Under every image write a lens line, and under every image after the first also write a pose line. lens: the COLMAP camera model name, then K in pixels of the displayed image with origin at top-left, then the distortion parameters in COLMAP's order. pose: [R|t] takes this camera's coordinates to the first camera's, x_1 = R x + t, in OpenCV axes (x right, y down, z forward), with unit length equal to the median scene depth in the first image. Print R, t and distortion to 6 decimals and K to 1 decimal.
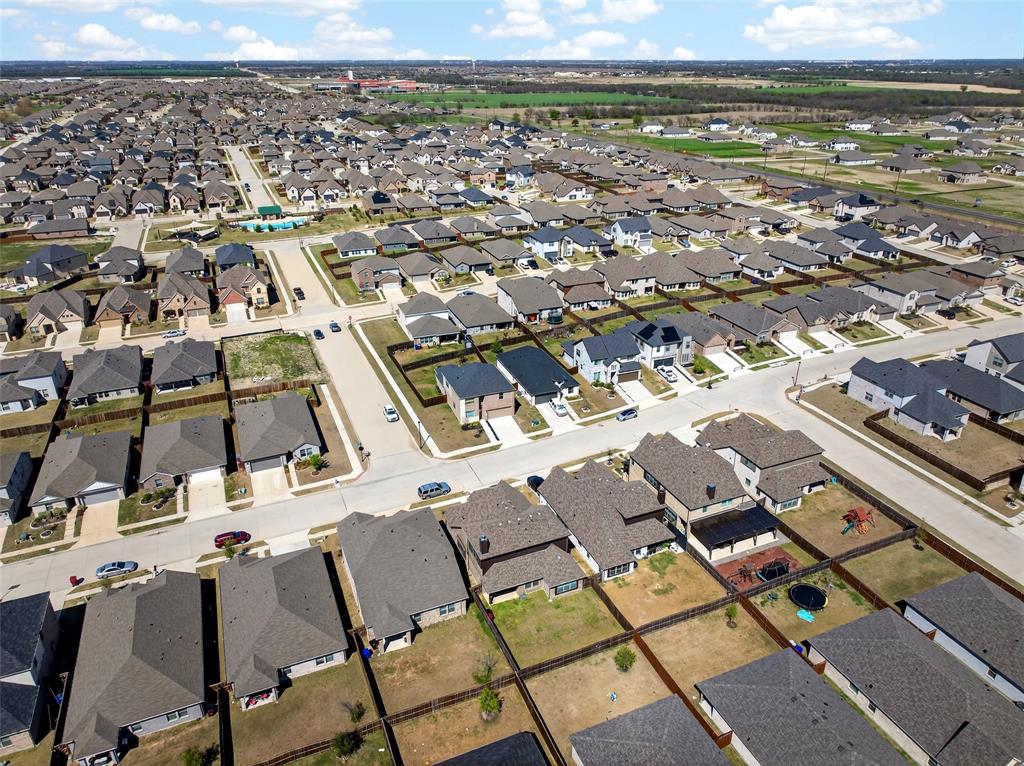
lens RADIAL K [[696.4, 0, 516.6], [0, 696.4, 383.2], [0, 0, 1]] dist [-0.001740, -0.005510]
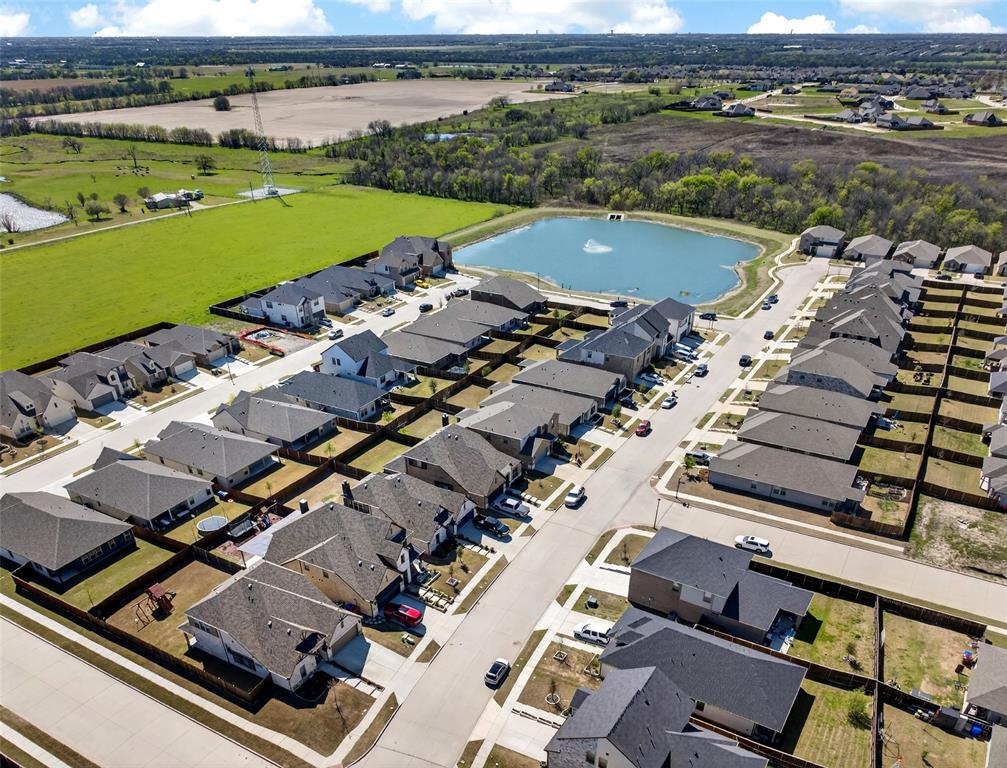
lens RADIAL K [[846.4, 0, 503.5], [0, 846.4, 384.0], [0, 0, 1]] dist [0.001371, -0.000091]
pose [[-0.800632, 0.233932, -0.551602, 0.471683], [-0.245590, 0.711608, 0.658255, -0.582172], [0.546511, 0.662488, -0.512284, 1.136937]]
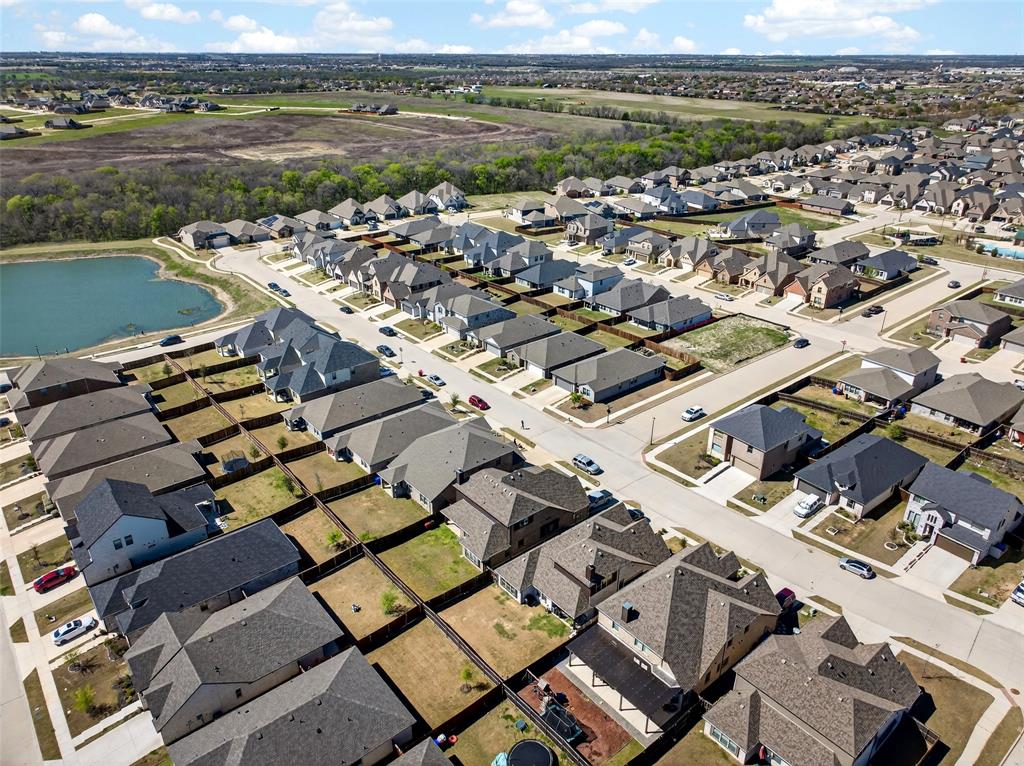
lens RADIAL K [[696.4, 0, 516.6], [0, 696.4, 383.2], [0, 0, 1]] dist [-0.001740, -0.005510]
pose [[0.282790, 0.414377, -0.865056, 0.552341], [-0.408362, 0.868063, 0.282322, -0.161380], [0.867911, 0.273418, 0.414696, 0.338594]]
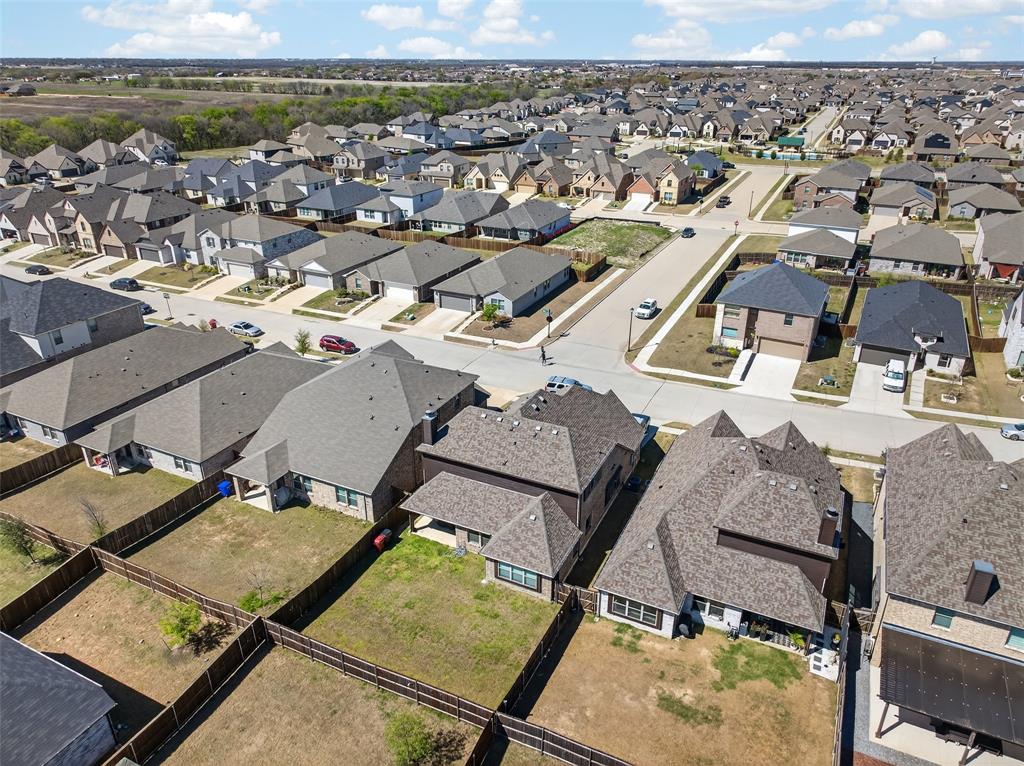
lens RADIAL K [[696.4, 0, 516.6], [0, 696.4, 383.2], [0, 0, 1]] dist [-0.001740, -0.005510]
pose [[0.655458, 0.321449, -0.683407, 0.227506], [-0.322410, 0.937395, 0.131691, 0.060273], [0.682954, 0.134019, 0.718062, 0.383816]]
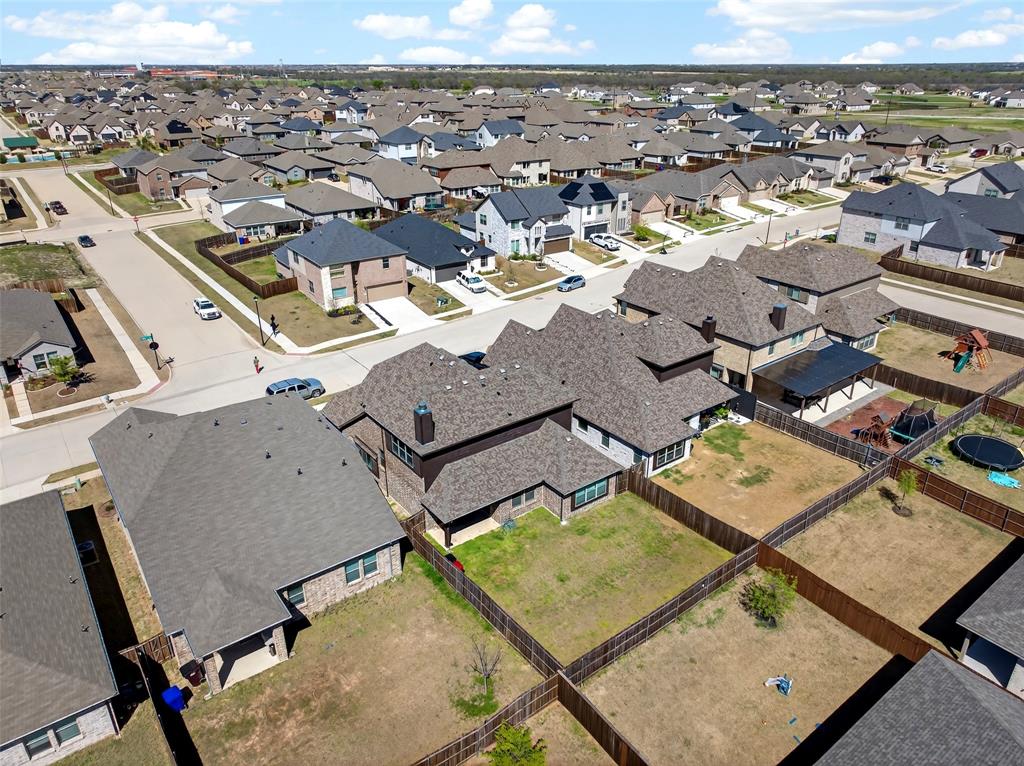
lens RADIAL K [[696.4, 0, 516.6], [0, 696.4, 383.2], [0, 0, 1]] dist [-0.001740, -0.005510]
pose [[0.970259, -0.100178, 0.220369, -0.053071], [0.101499, 0.994821, 0.005350, 0.126180], [-0.219764, 0.017176, 0.975402, 0.315777]]
